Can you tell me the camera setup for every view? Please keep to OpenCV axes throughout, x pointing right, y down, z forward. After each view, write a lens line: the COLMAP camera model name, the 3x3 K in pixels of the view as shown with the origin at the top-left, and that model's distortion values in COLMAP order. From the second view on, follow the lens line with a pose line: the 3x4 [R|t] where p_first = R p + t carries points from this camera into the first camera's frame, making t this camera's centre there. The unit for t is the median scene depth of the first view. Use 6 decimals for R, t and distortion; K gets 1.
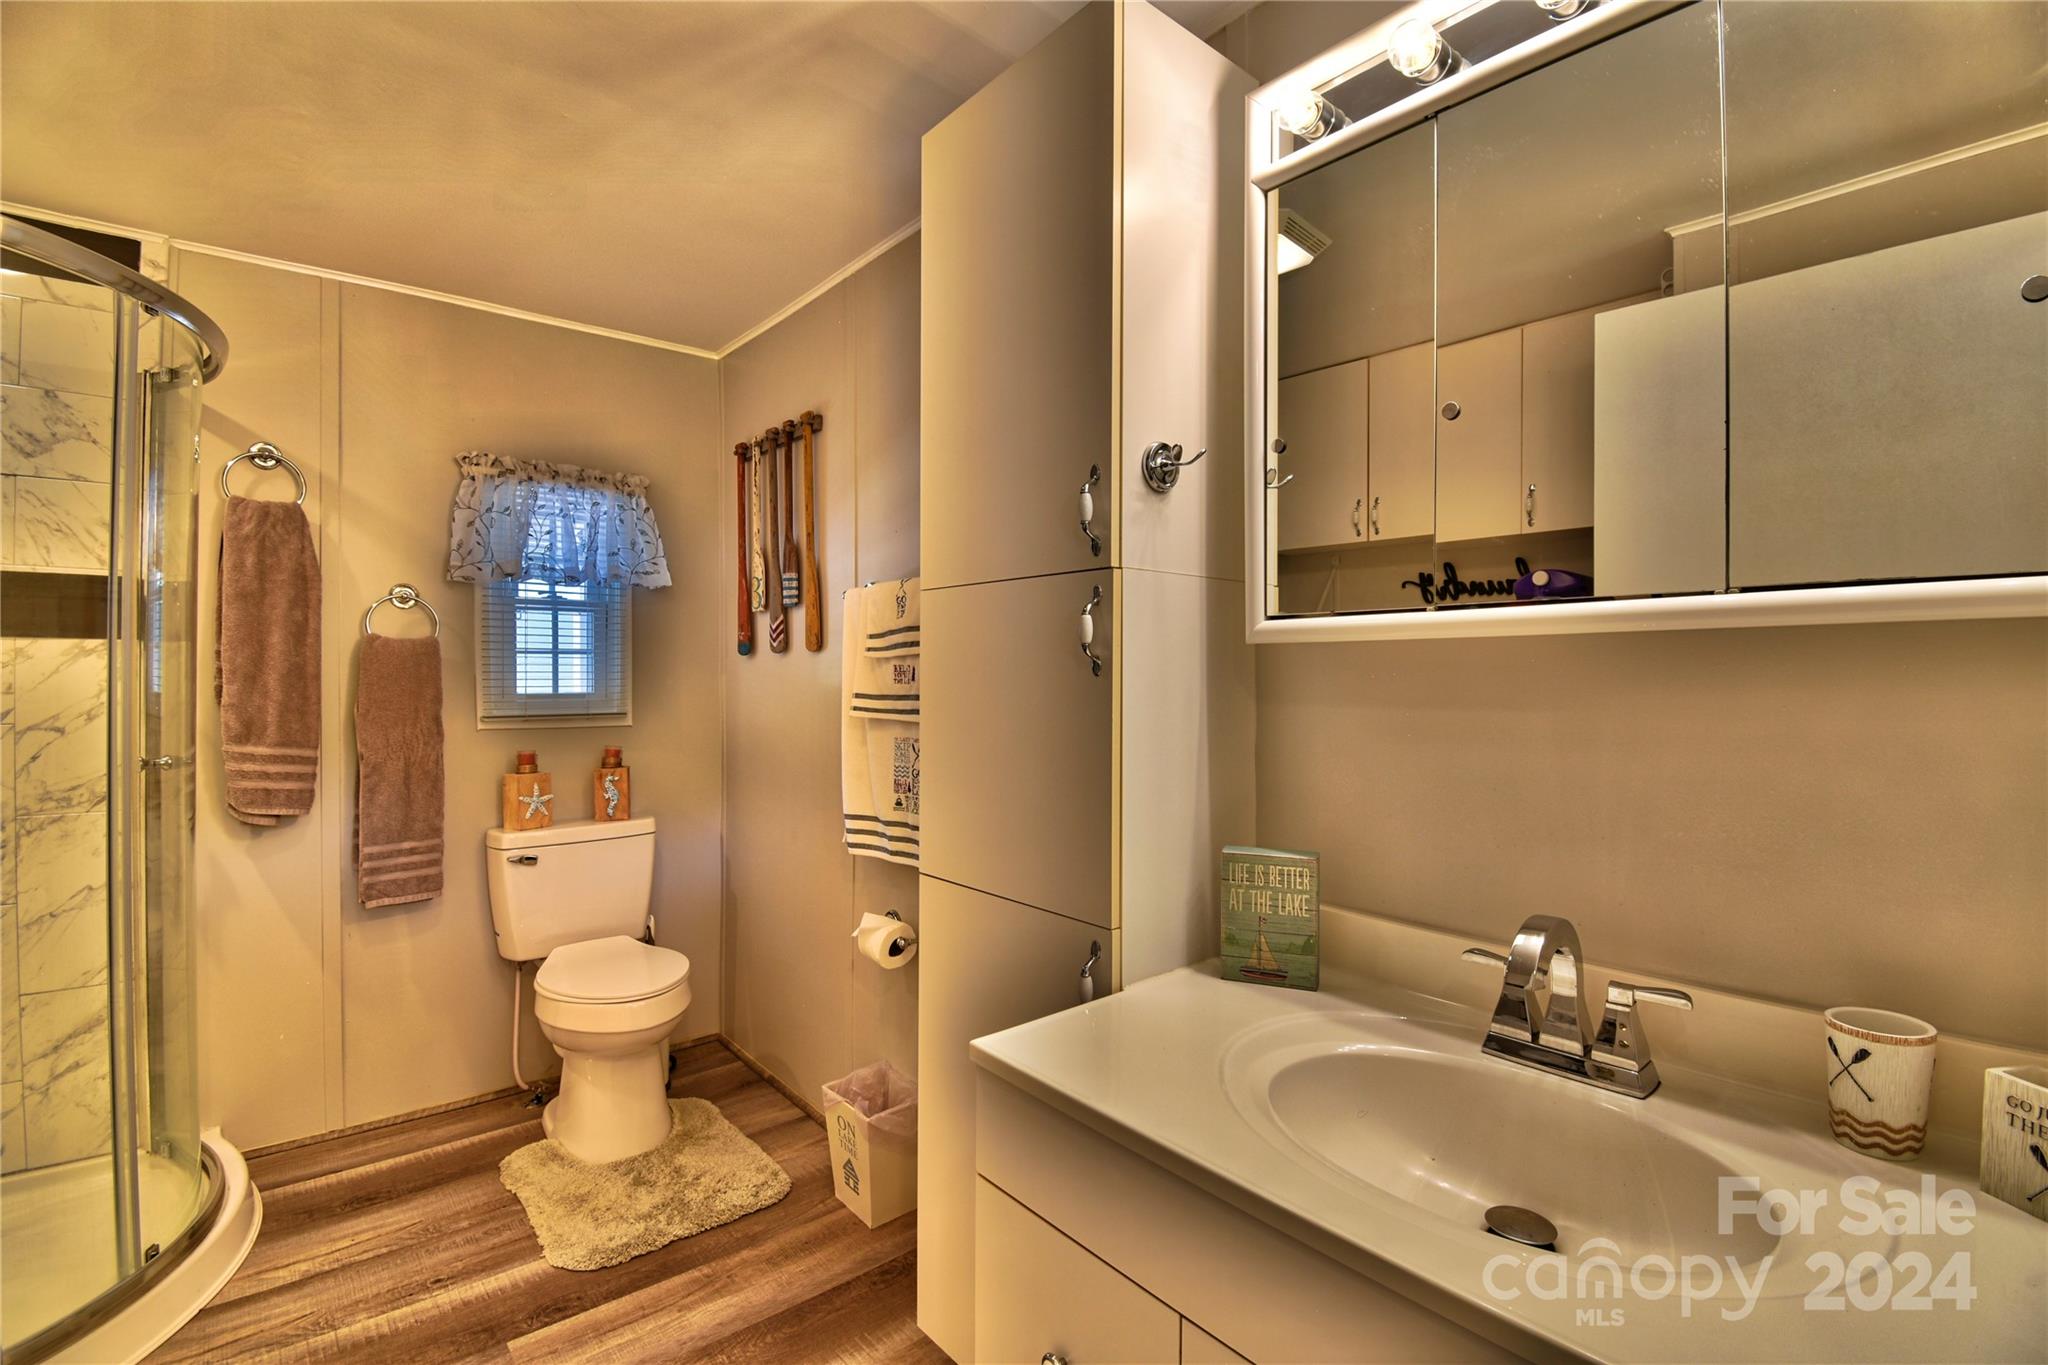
lens RADIAL K [[901.0, 0, 1031.0], [0, 901.0, 681.4], [0, 0, 1]] dist [0.024977, -0.029249]
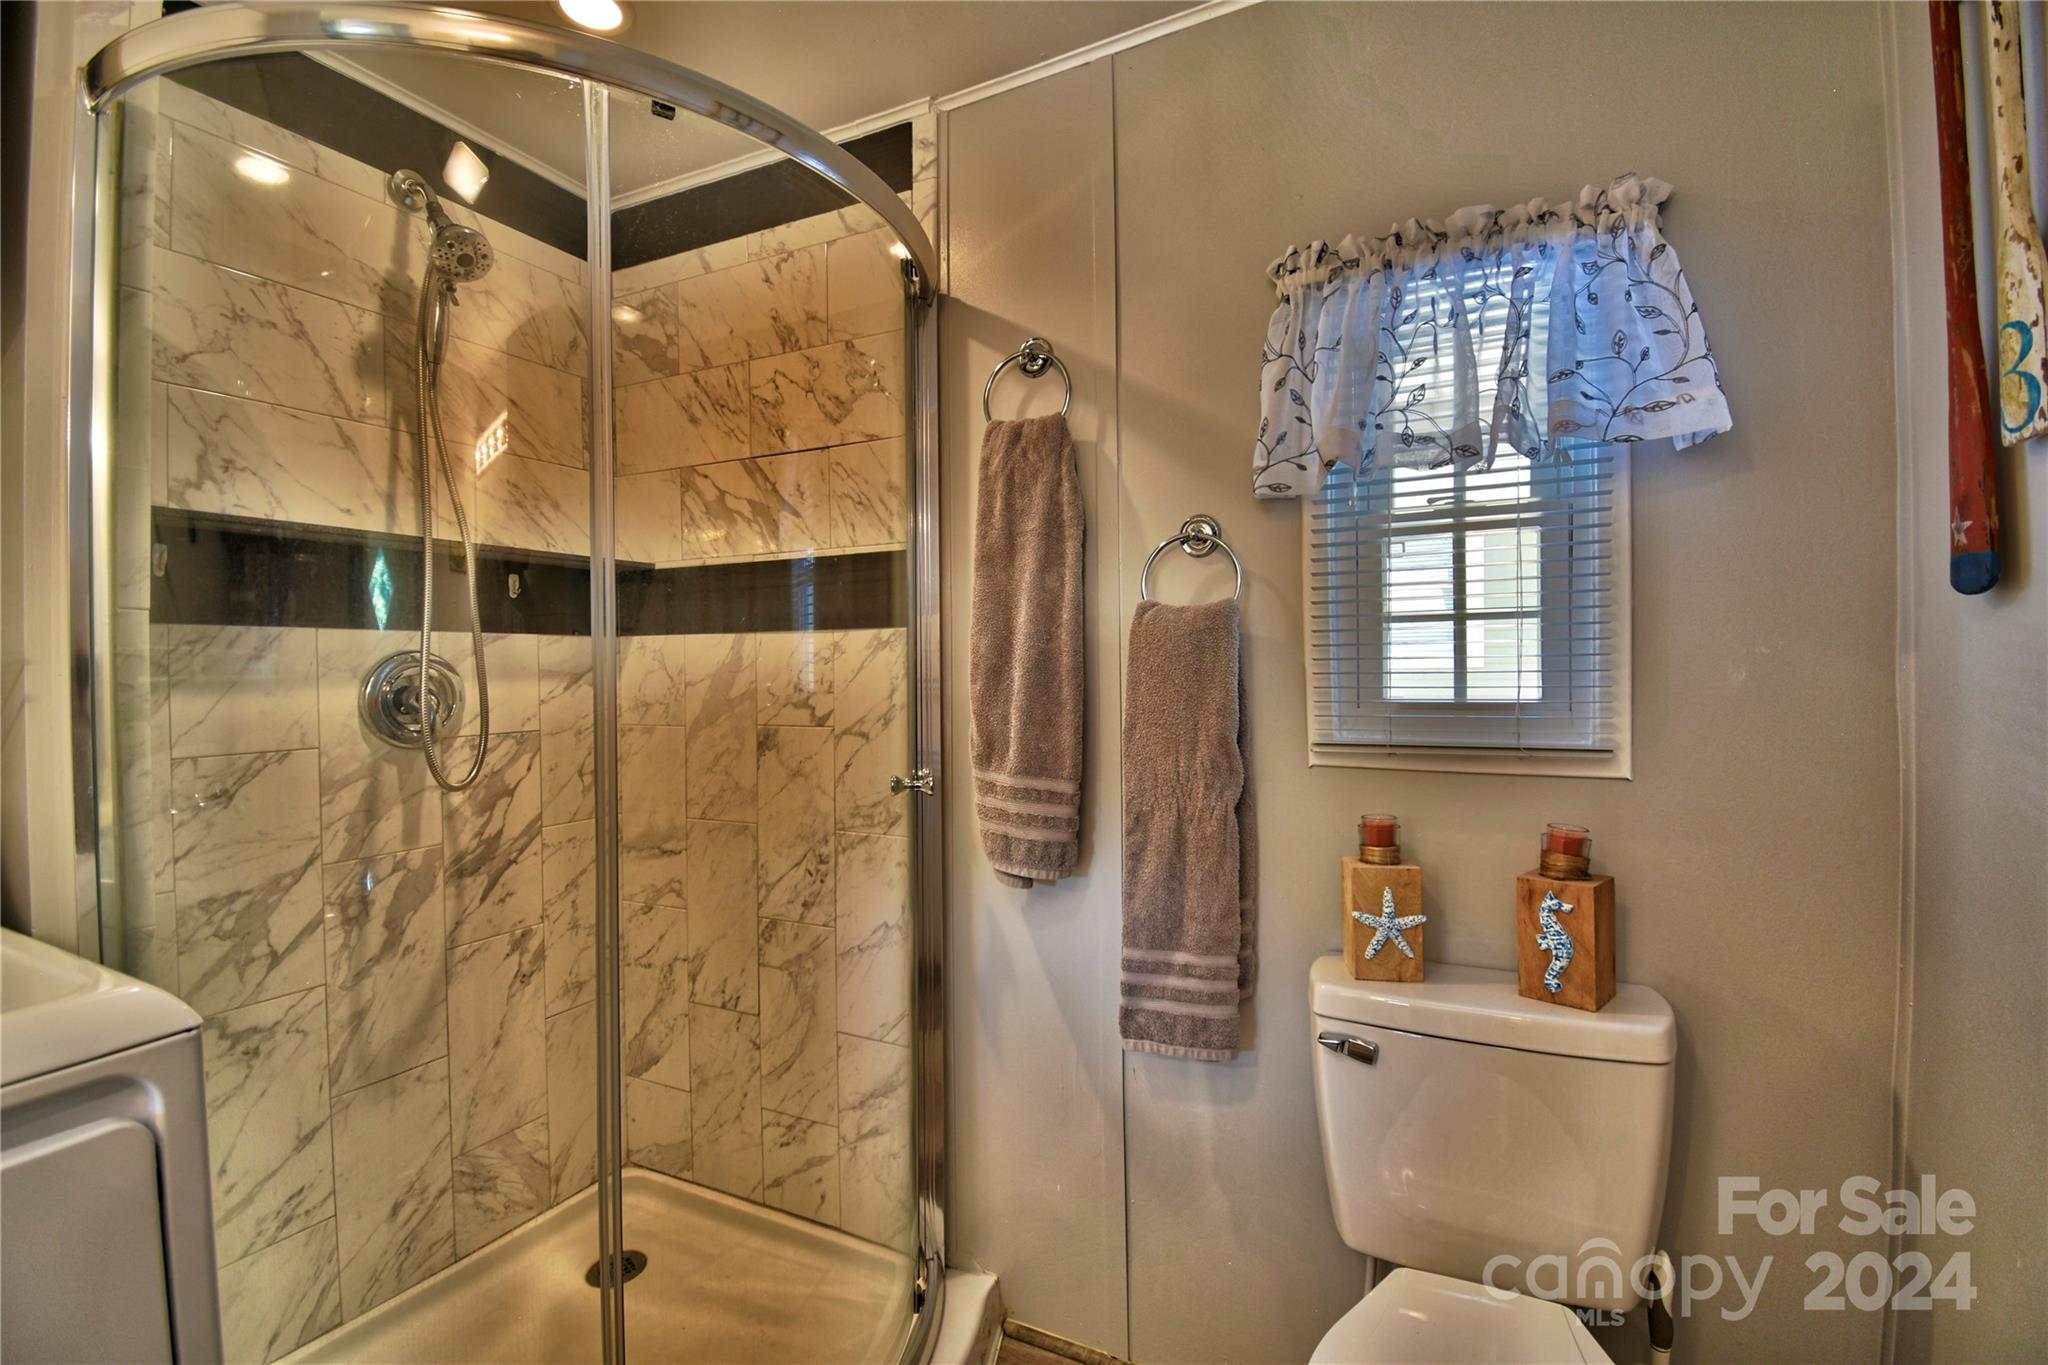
lens RADIAL K [[901.0, 0, 1031.0], [0, 901.0, 681.4], [0, 0, 1]] dist [0.024977, -0.029249]
pose [[0.400958, 0.005339, -0.916081, -0.195681], [0.007605, 0.999929, 0.009156, -0.003864], [0.916065, -0.010638, 0.400889, 0.683228]]
